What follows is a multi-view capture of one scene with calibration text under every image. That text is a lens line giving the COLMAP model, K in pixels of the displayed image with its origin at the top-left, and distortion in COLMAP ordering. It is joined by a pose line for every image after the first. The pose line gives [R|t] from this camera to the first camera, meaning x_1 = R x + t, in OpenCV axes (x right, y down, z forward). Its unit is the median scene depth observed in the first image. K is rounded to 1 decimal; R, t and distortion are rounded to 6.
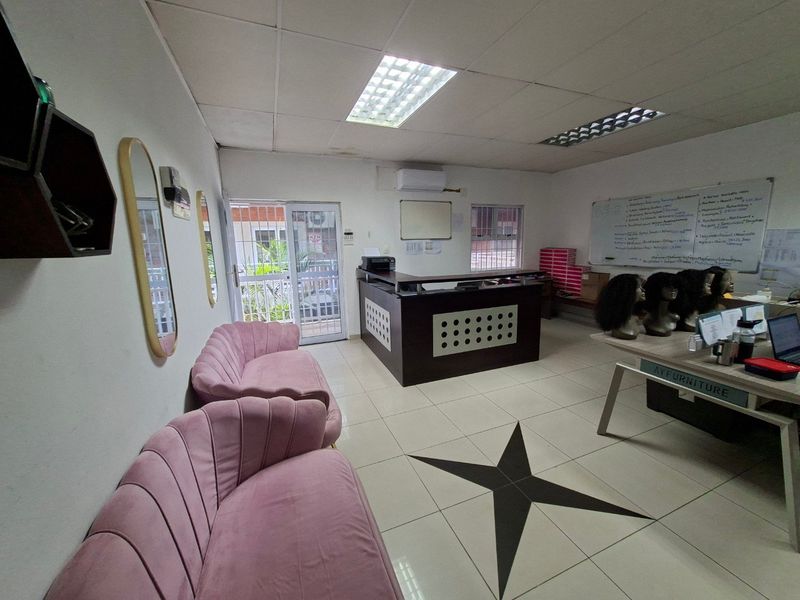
lens RADIAL K [[318.9, 0, 396.2], [0, 318.9, 299.5], [0, 0, 1]] dist [-0.009214, 0.004361]
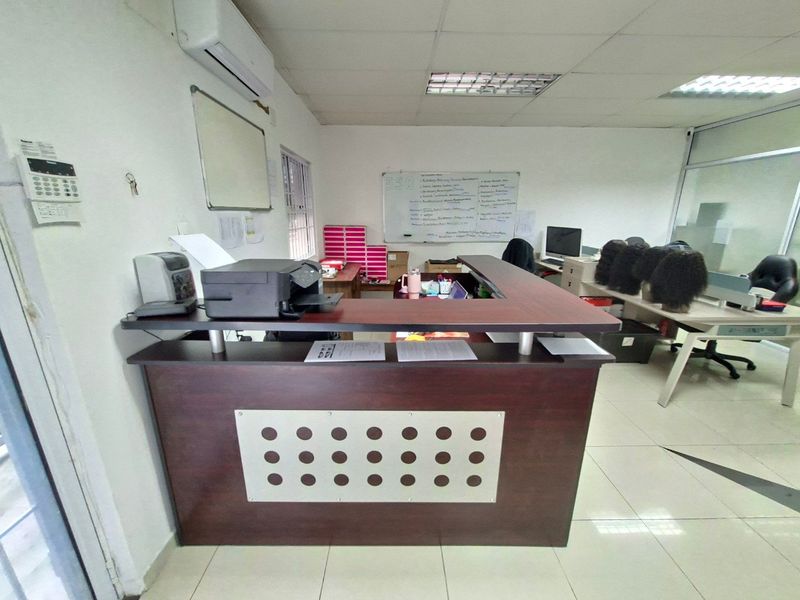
lens RADIAL K [[318.9, 0, 399.6], [0, 318.9, 298.6], [0, 0, 1]] dist [-0.009214, 0.004361]
pose [[0.341854, -0.223163, 0.912871, -0.279456], [0.159526, 0.971077, 0.177653, -0.128918], [-0.926114, 0.084895, 0.367567, 0.738639]]
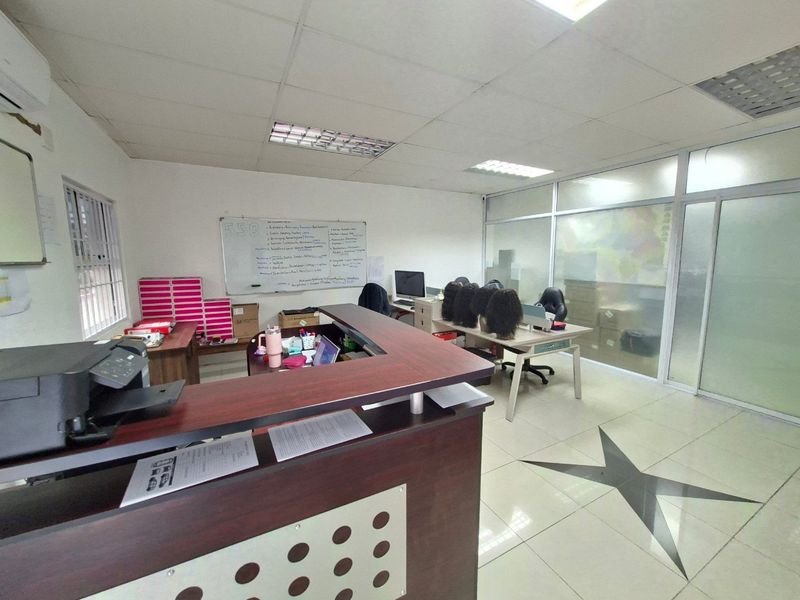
lens RADIAL K [[318.9, 0, 398.0], [0, 318.9, 295.1], [0, 0, 1]] dist [-0.009214, 0.004361]
pose [[-0.114047, -0.099027, 0.988528, -0.246755], [0.188843, 0.974718, 0.119430, -0.145255], [-0.975362, 0.200297, -0.092463, 0.764801]]
